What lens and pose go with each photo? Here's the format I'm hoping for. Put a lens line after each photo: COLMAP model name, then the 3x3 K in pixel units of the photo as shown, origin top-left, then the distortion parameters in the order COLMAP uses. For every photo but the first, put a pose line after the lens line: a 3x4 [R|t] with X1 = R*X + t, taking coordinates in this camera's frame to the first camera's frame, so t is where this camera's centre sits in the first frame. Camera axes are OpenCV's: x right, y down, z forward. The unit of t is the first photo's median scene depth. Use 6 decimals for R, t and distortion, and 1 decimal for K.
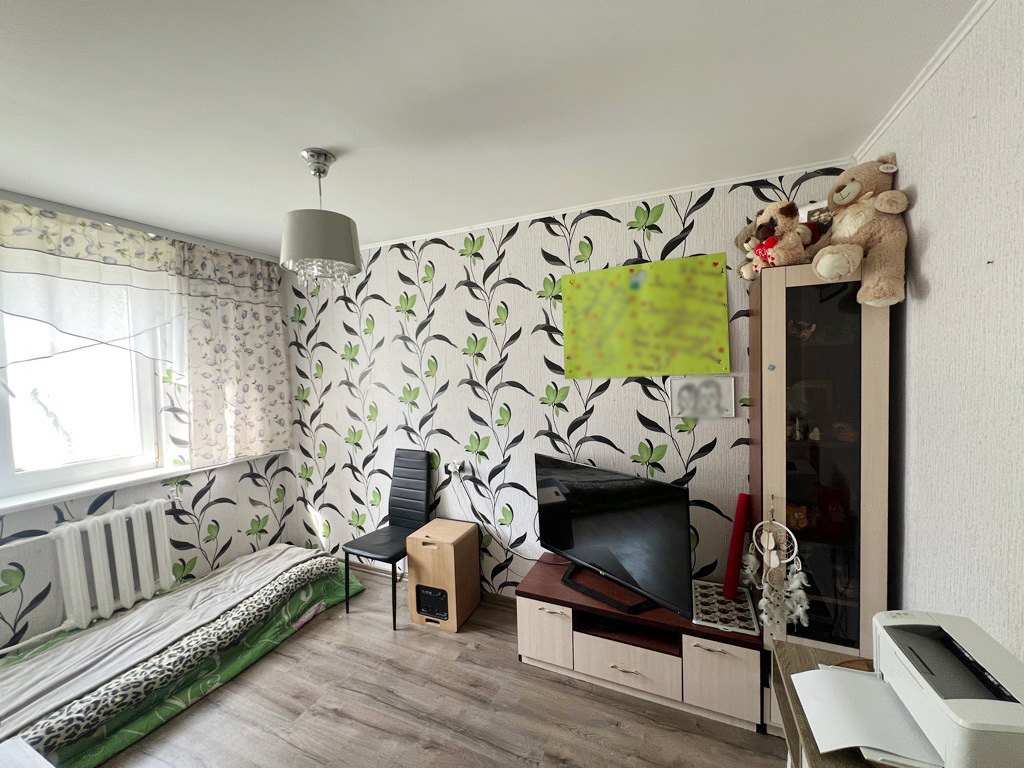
lens RADIAL K [[411.0, 0, 510.4], [0, 411.0, 383.3], [0, 0, 1]] dist [-0.001619, 0.000616]
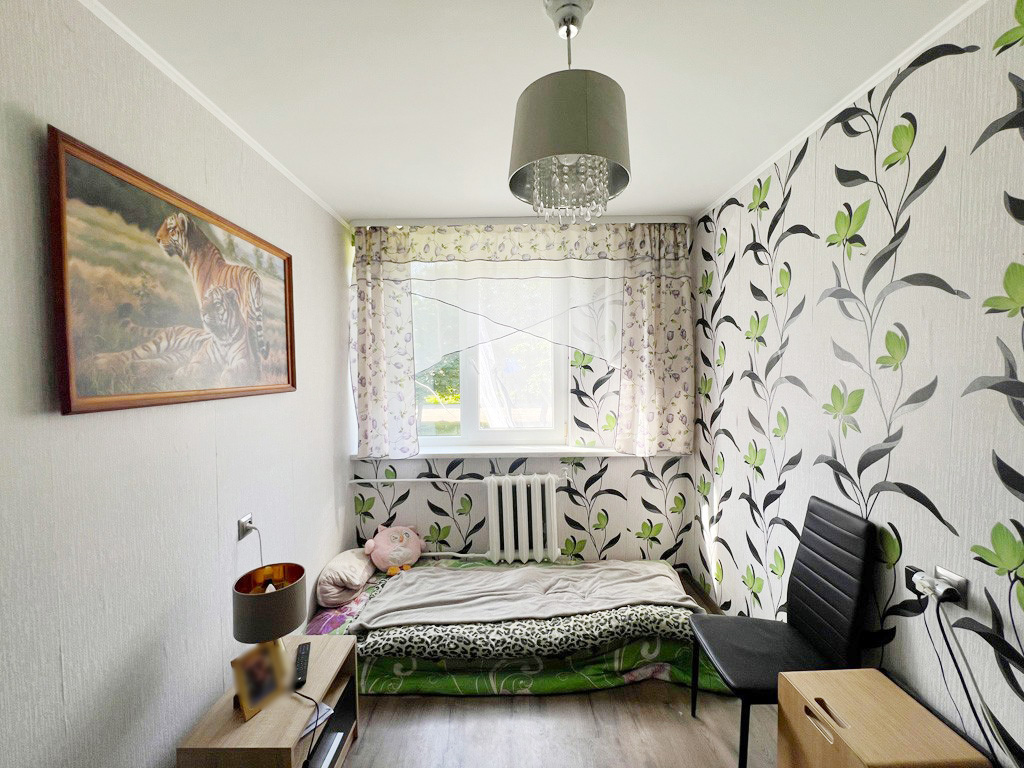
lens RADIAL K [[411.0, 0, 515.6], [0, 411.0, 382.6], [0, 0, 1]] dist [-0.001619, 0.000616]
pose [[0.412232, 0.062319, -0.908945, 0.057502], [-0.038361, 0.997960, 0.051024, -0.007855], [0.910271, 0.013835, 0.413781, 0.426410]]
